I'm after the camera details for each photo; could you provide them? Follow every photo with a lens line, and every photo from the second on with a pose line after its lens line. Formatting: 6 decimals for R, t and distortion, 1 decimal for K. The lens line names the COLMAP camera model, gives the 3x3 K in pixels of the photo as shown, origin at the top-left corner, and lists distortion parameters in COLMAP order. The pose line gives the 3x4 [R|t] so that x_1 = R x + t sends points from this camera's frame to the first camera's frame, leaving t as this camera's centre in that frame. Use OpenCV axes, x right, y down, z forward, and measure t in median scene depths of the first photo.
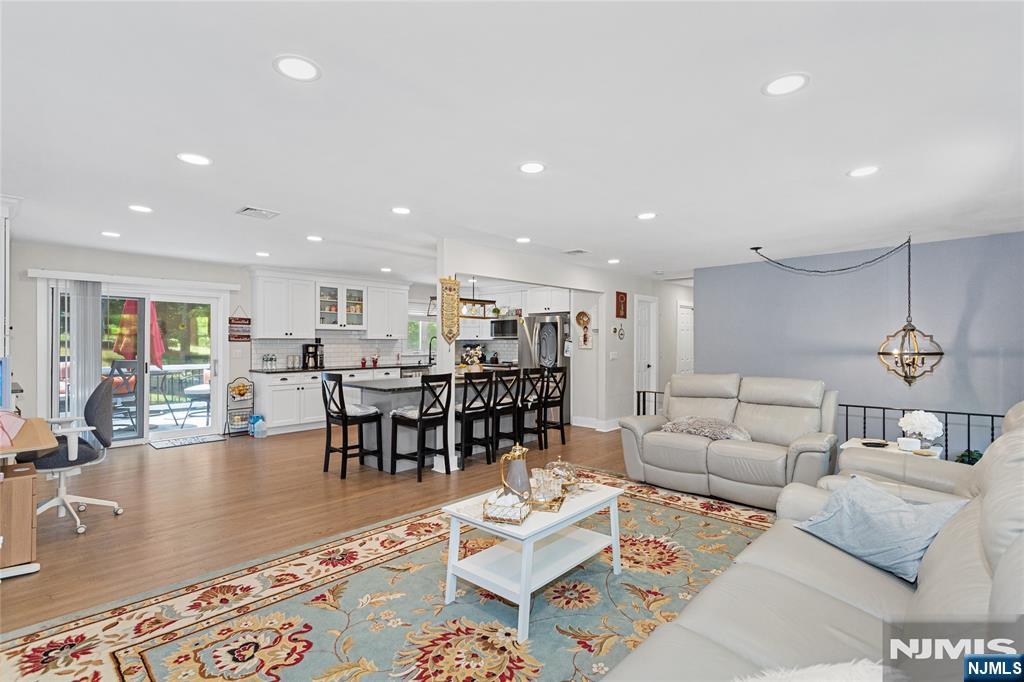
lens RADIAL K [[490.7, 0, 512.0], [0, 490.7, 341.0], [0, 0, 1]] dist [-0.001546, -0.000063]
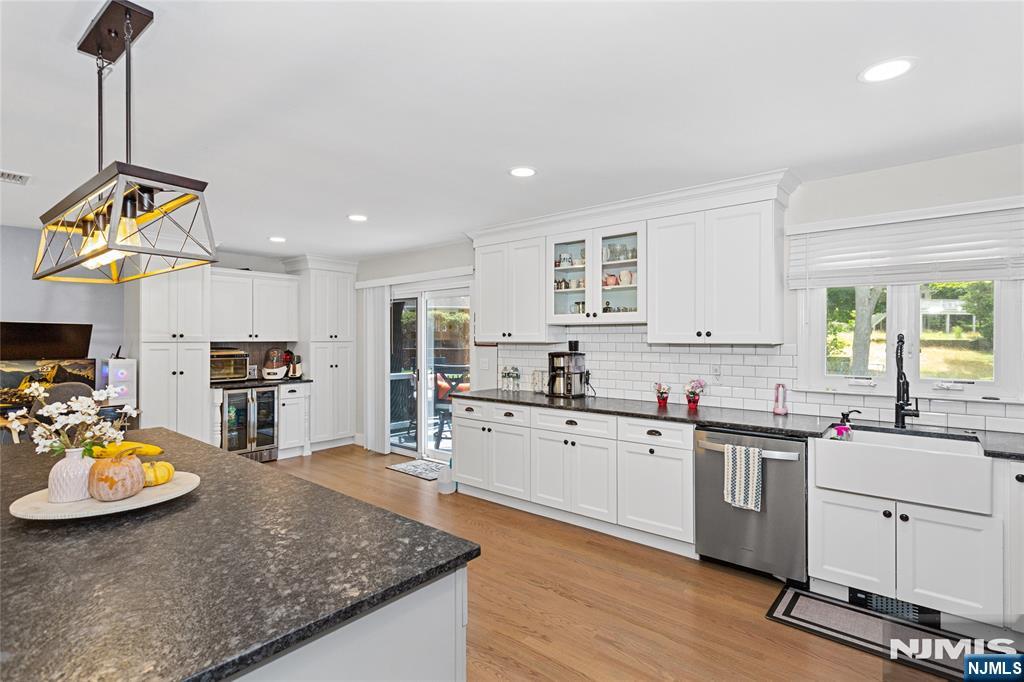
lens RADIAL K [[503.0, 0, 512.0], [0, 503.0, 341.0], [0, 0, 1]] dist [-0.001815, -0.000245]
pose [[0.056272, -0.000857, -0.998415, 0.146925], [-0.002814, 0.999996, -0.001017, -0.005564], [0.998412, 0.002867, 0.056269, 0.928825]]
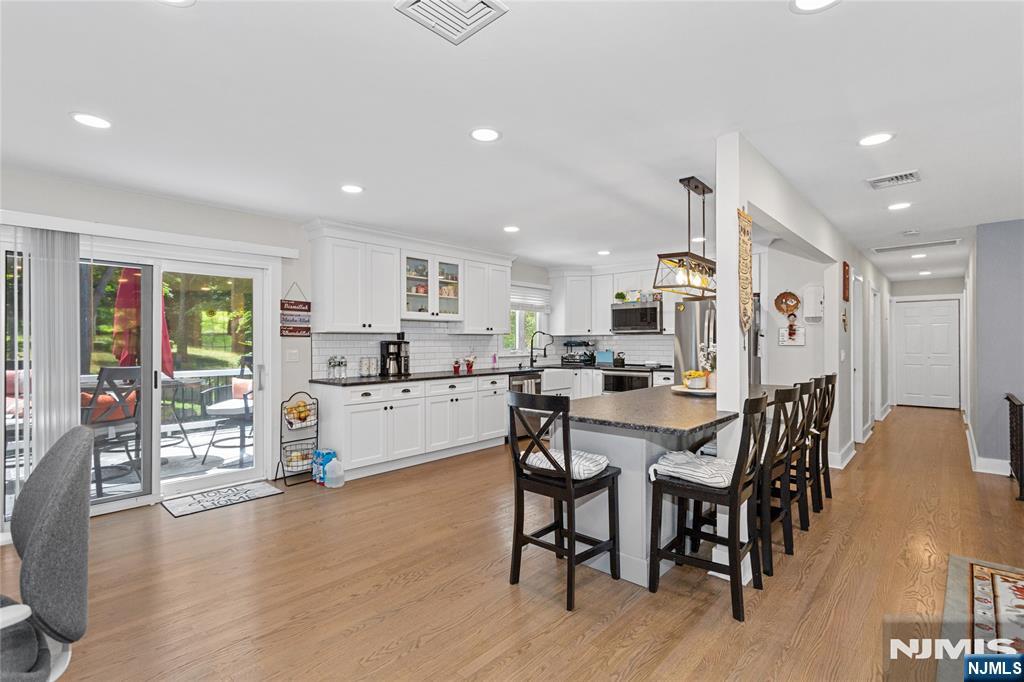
lens RADIAL K [[490.7, 0, 512.0], [0, 490.7, 341.0], [0, 0, 1]] dist [-0.001546, -0.000063]
pose [[0.999951, -0.004902, 0.008616, -0.251753], [0.004901, 0.999988, 0.000117, 0.007364], [-0.008616, -0.000075, 0.999963, 0.316395]]
